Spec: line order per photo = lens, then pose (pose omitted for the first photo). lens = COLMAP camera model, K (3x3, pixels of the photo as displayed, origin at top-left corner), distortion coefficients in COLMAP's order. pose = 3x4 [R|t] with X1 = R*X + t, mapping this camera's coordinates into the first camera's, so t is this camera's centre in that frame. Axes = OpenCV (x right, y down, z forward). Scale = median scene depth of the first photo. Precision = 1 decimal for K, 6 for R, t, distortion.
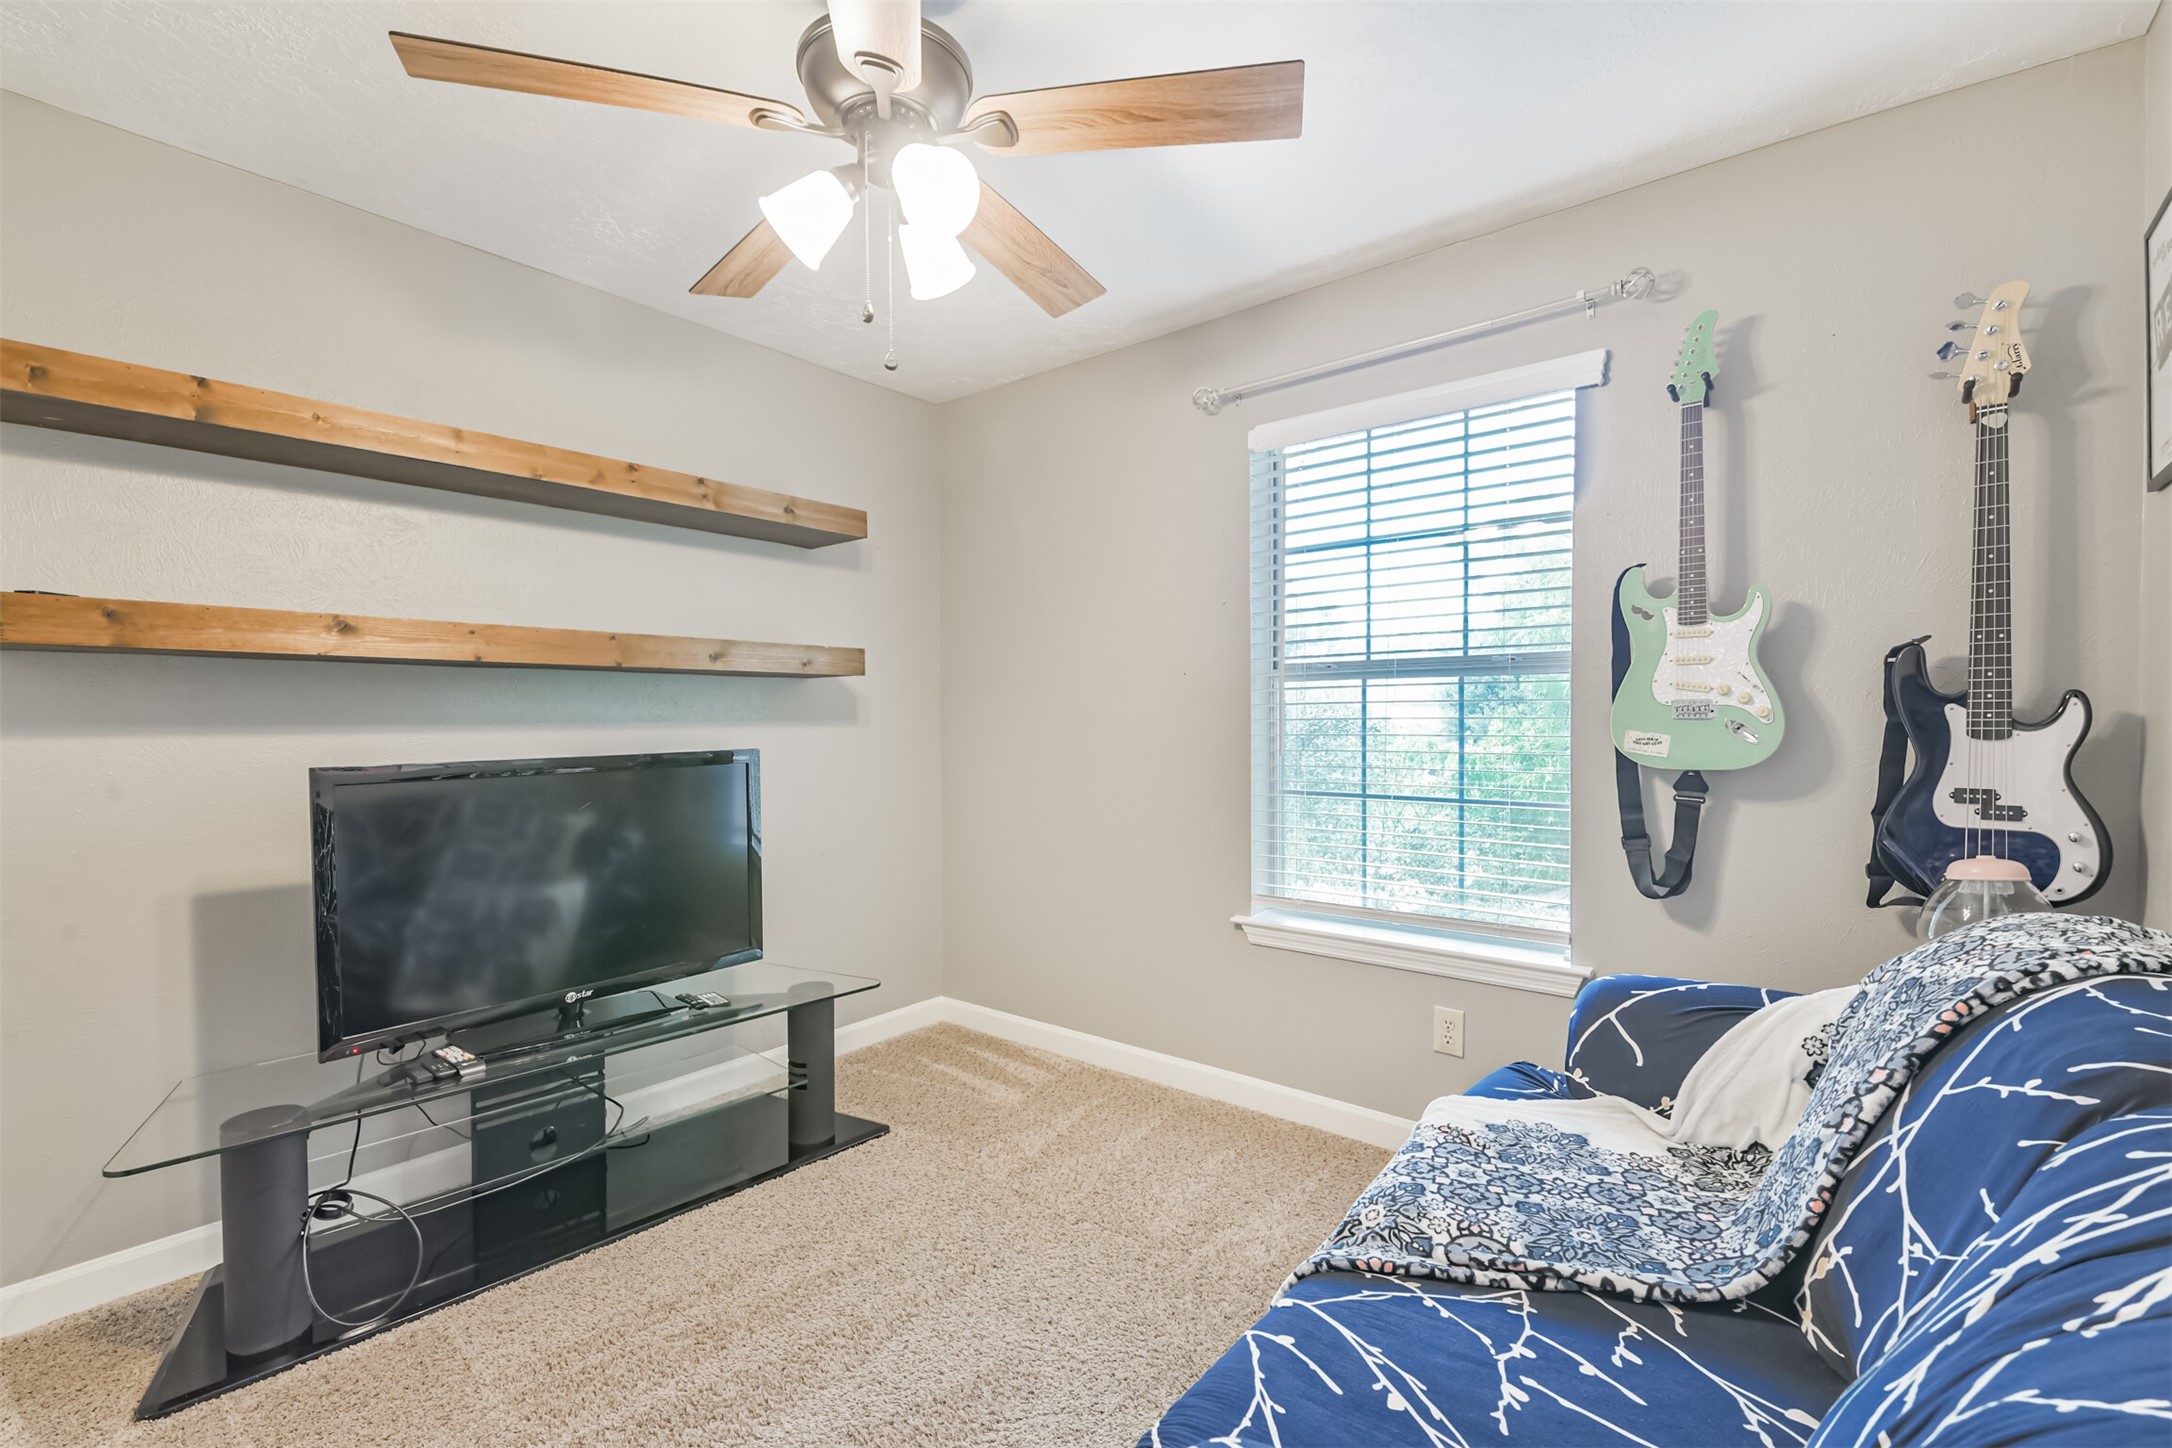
lens RADIAL K [[932.2, 0, 1090.1], [0, 932.2, 725.1], [0, 0, 1]] dist [0.002315, -0.000344]
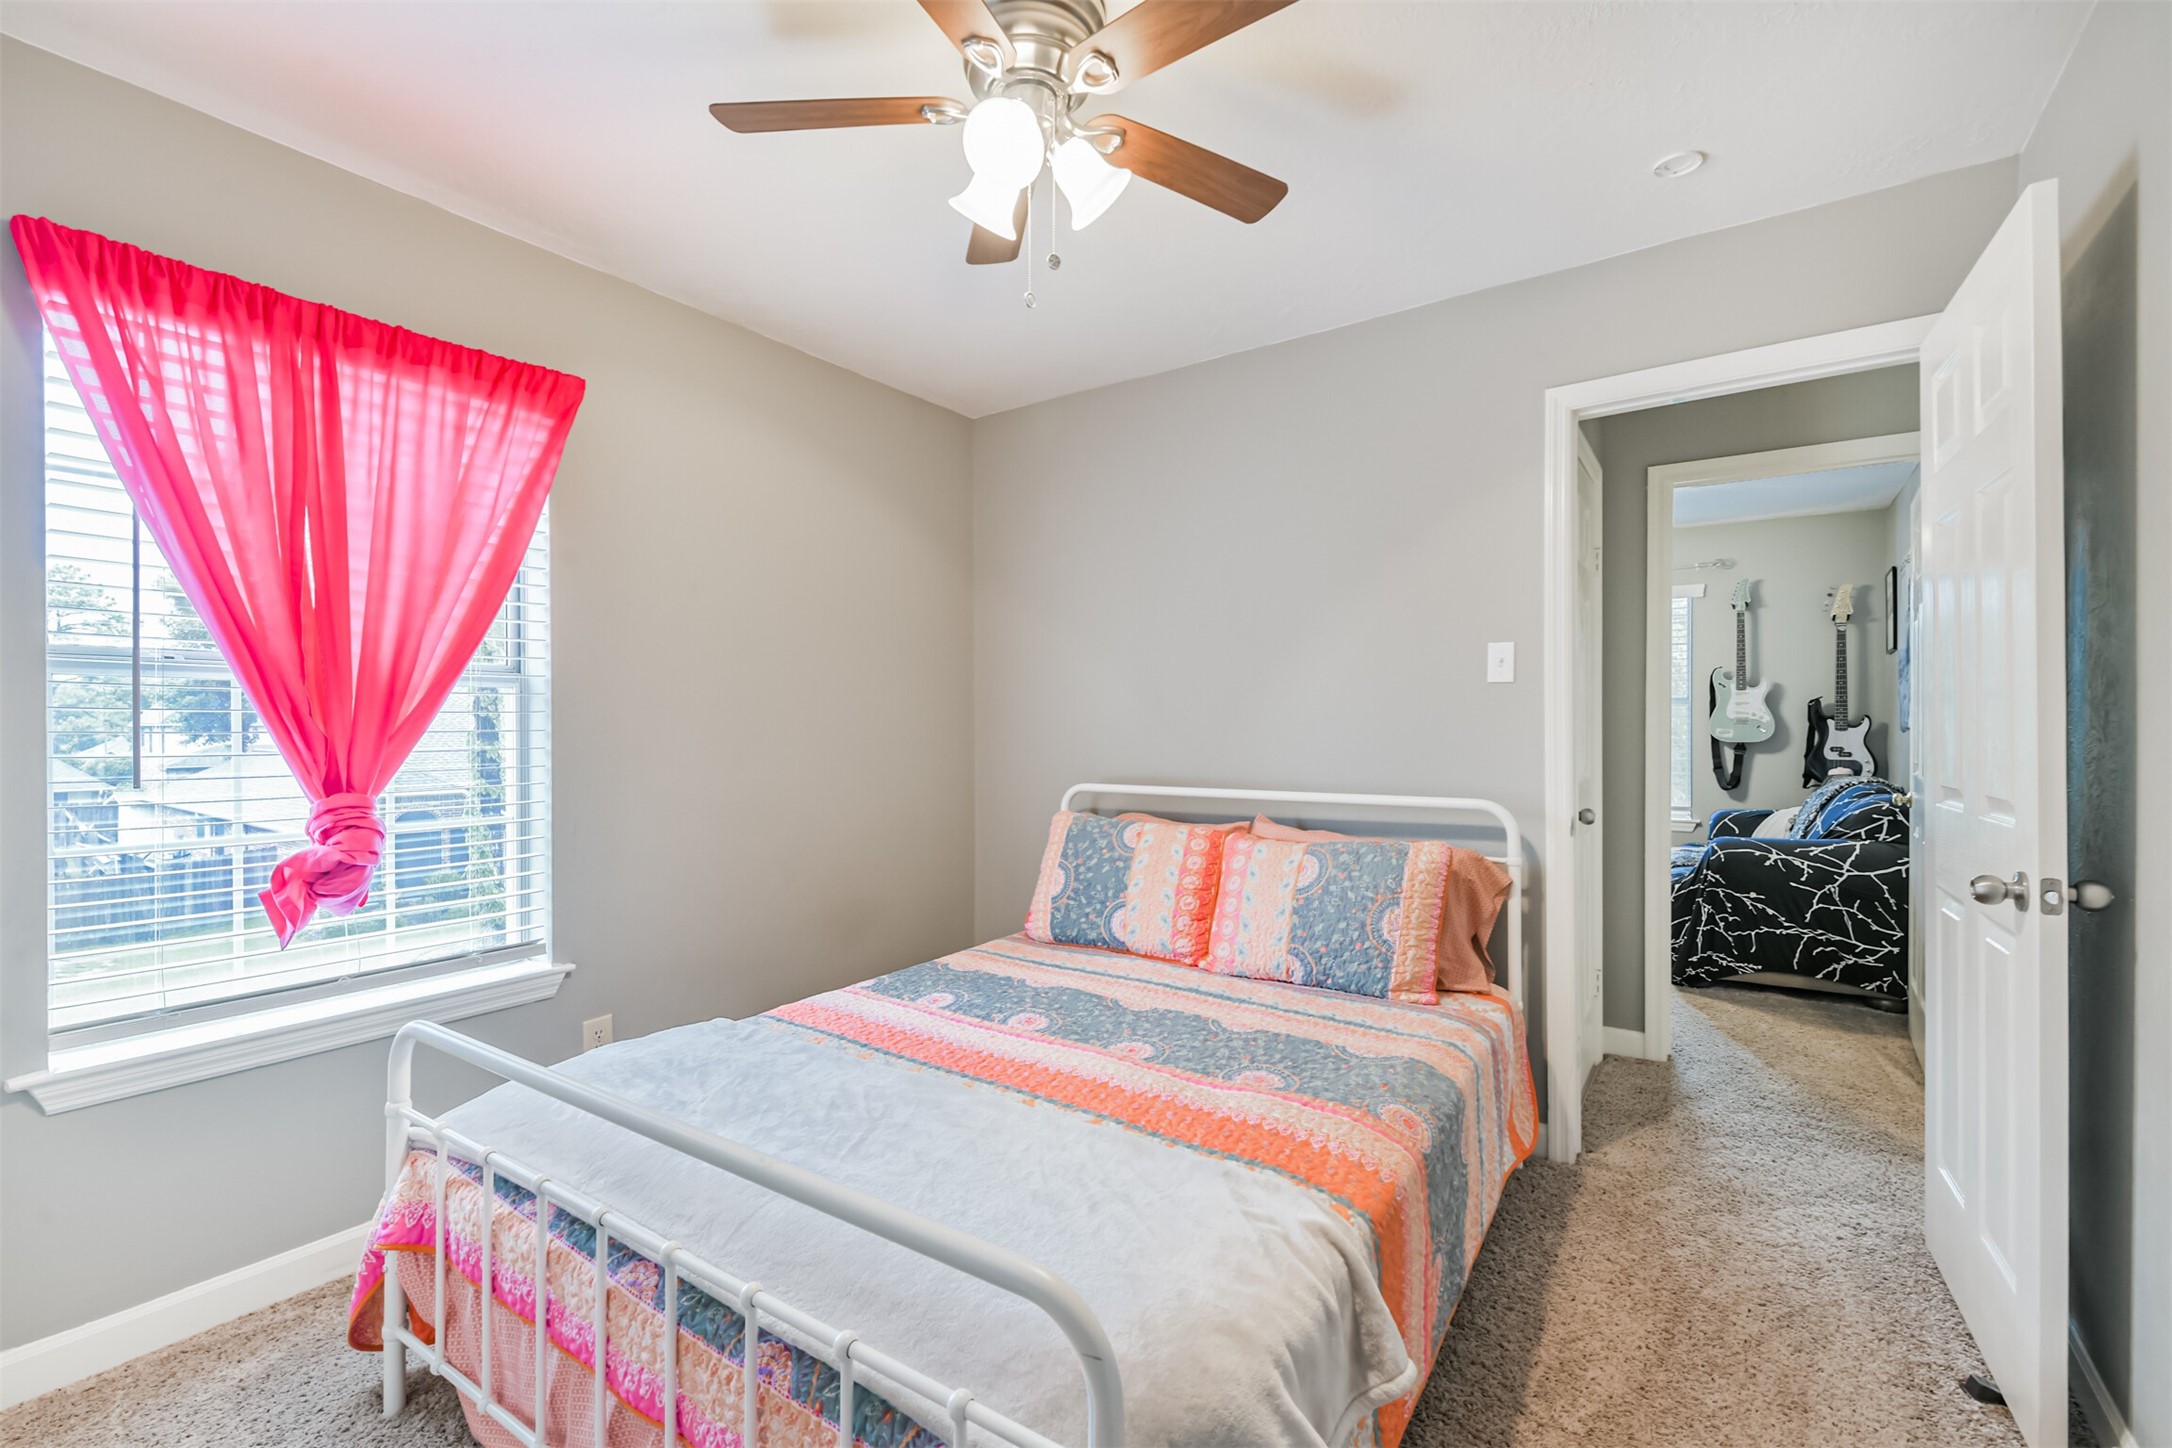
lens RADIAL K [[932.2, 0, 1077.8], [0, 932.2, 727.2], [0, 0, 1]] dist [0.002315, -0.000344]
pose [[0.997686, 0.004448, 0.067849, -1.612531], [-0.003520, 0.999899, -0.013798, 0.051158], [-0.067904, 0.013527, 0.997600, -1.743597]]
